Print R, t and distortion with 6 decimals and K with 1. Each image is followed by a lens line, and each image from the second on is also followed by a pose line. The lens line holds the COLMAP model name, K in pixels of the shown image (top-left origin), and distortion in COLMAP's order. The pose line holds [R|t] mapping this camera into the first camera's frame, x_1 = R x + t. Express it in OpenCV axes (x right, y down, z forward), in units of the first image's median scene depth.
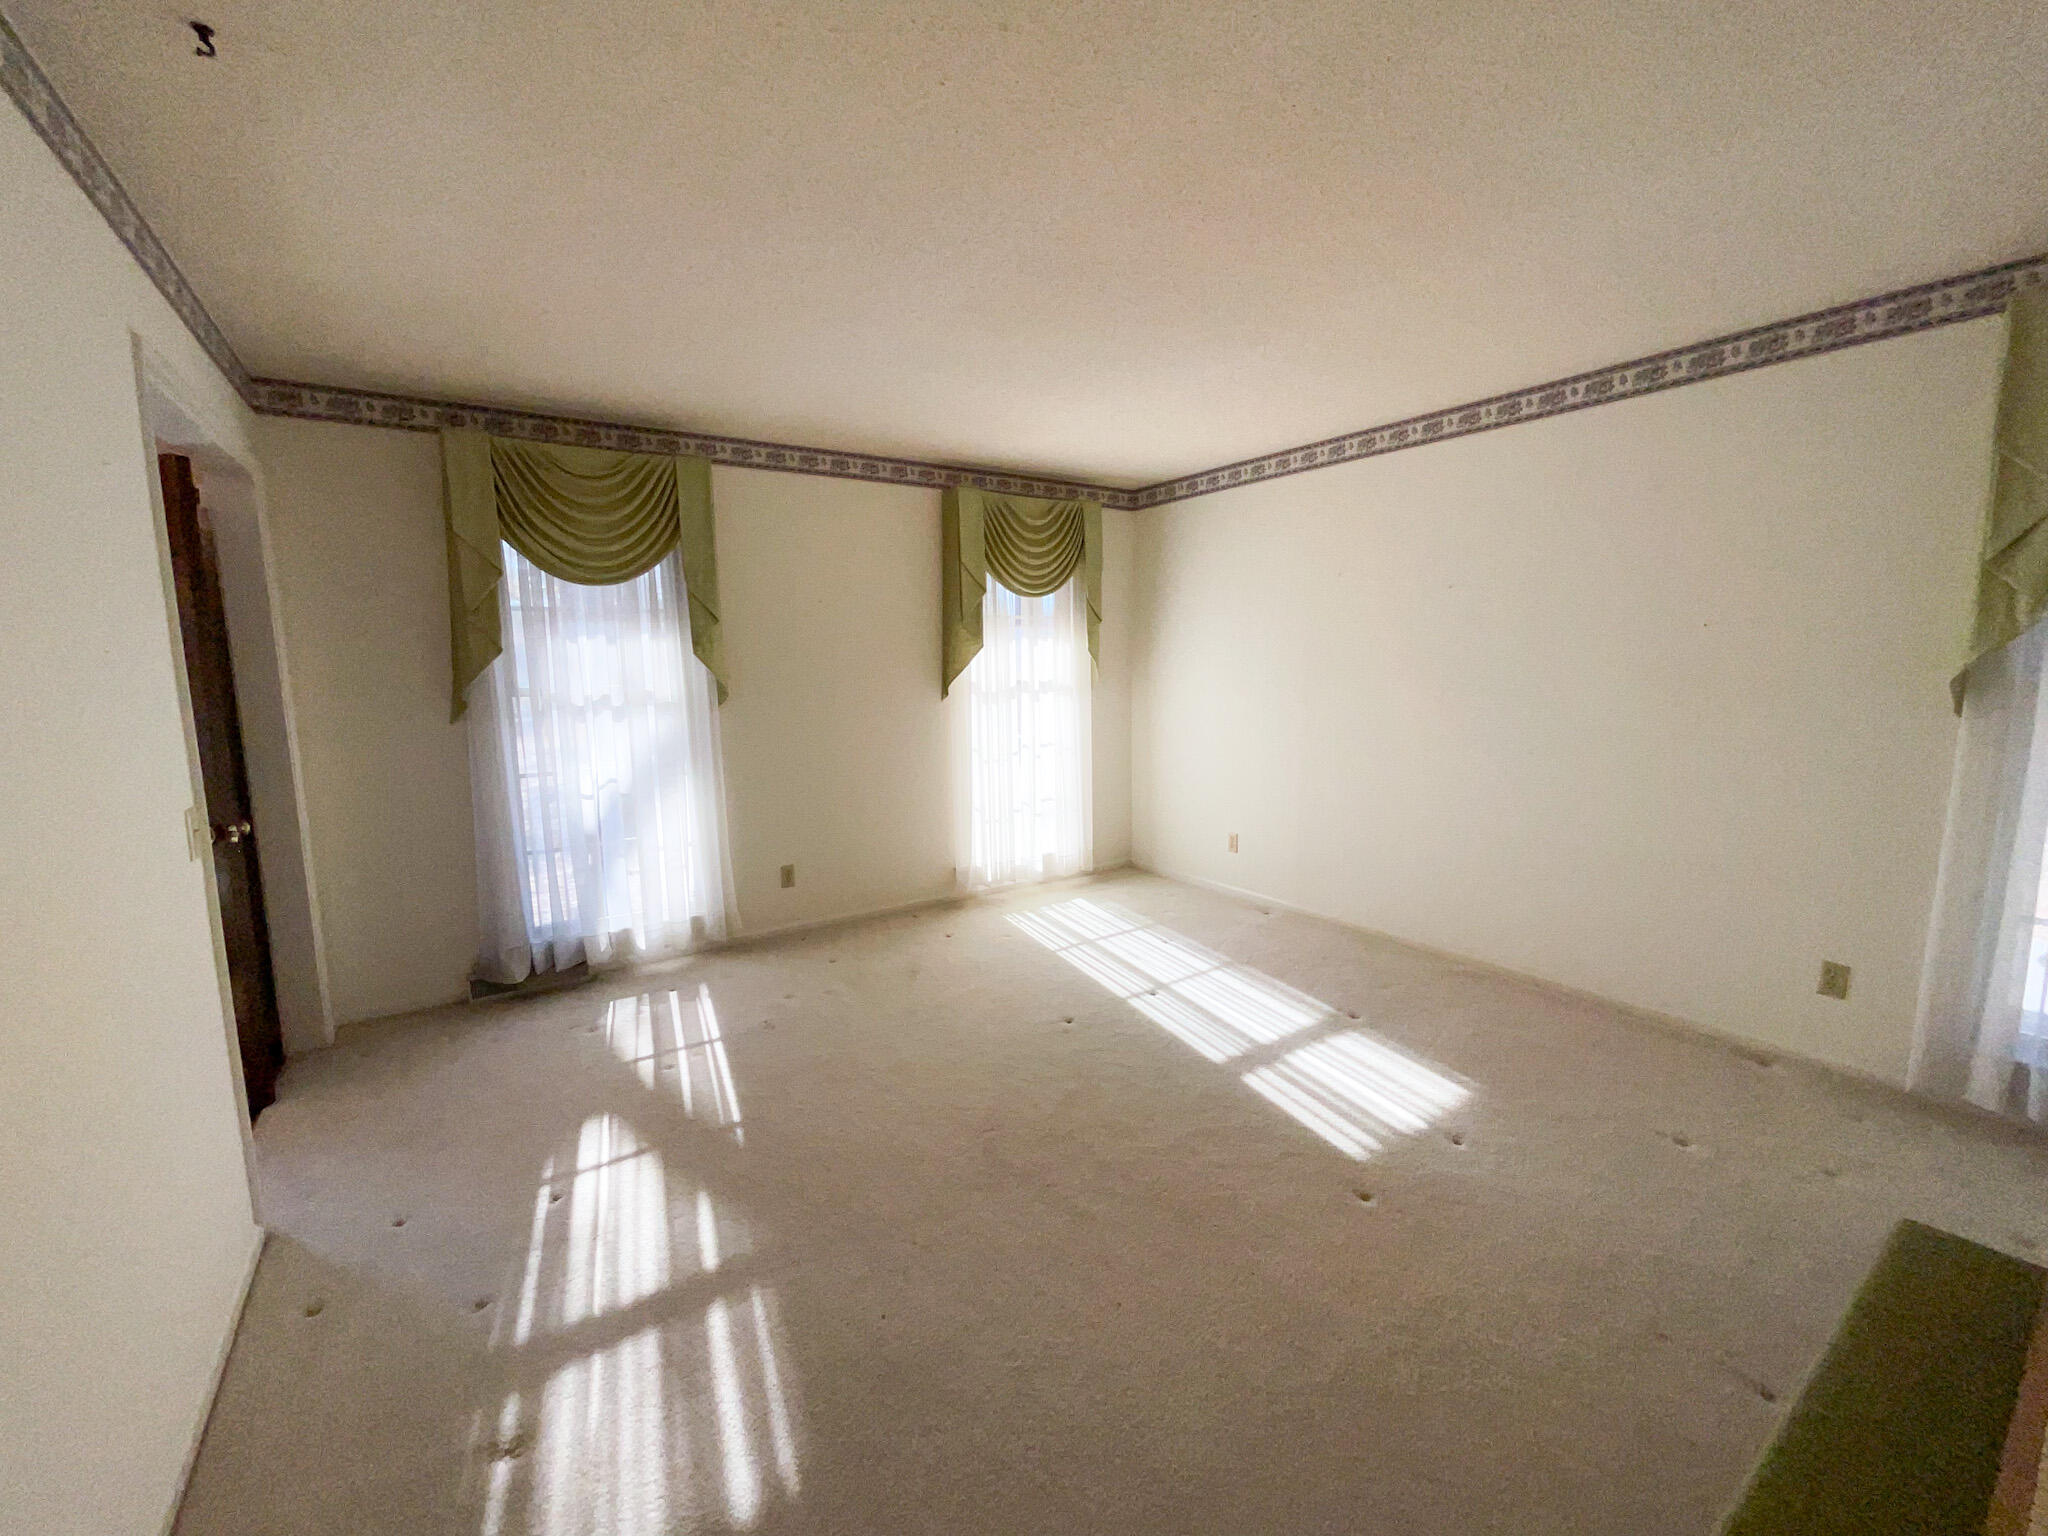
lens RADIAL K [[833.1, 0, 1031.9], [0, 833.1, 774.5], [0, 0, 1]] dist [0.001837, 0.000222]
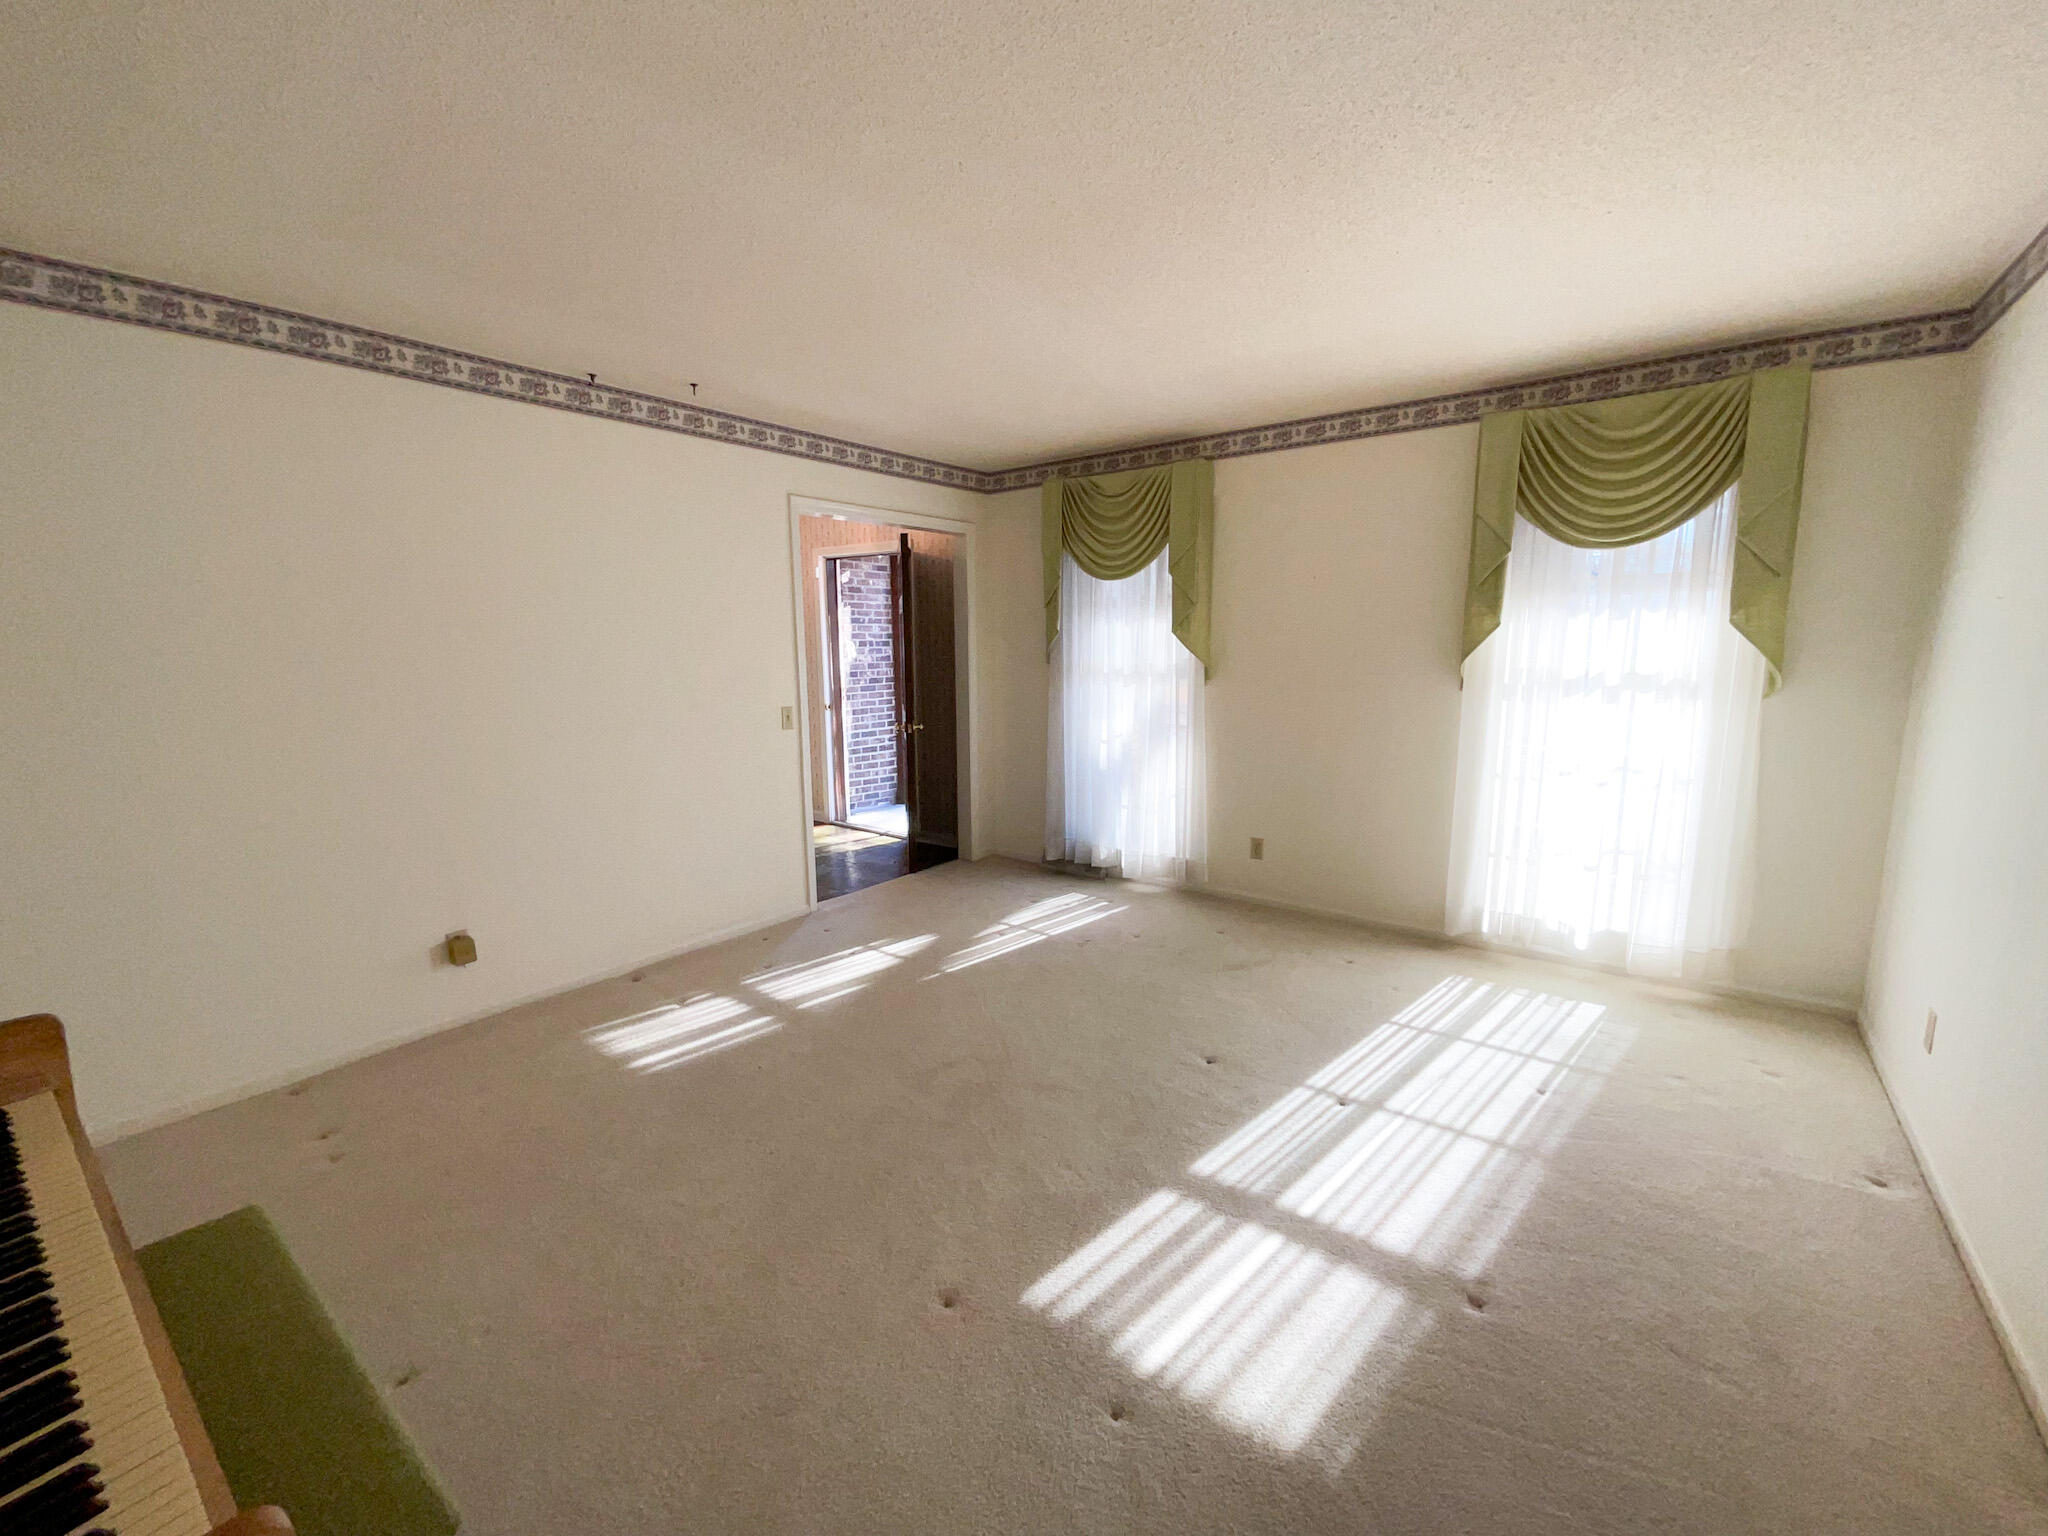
lens RADIAL K [[835.2, 0, 1024.0], [0, 835.2, 768.0], [0, 0, 1]] dist [-0.003107, -0.000233]
pose [[0.308555, 0.157475, -0.938081, 0.702017], [-0.129466, 0.983976, 0.122595, -0.080089], [0.942355, 0.083622, 0.323998, 0.475809]]
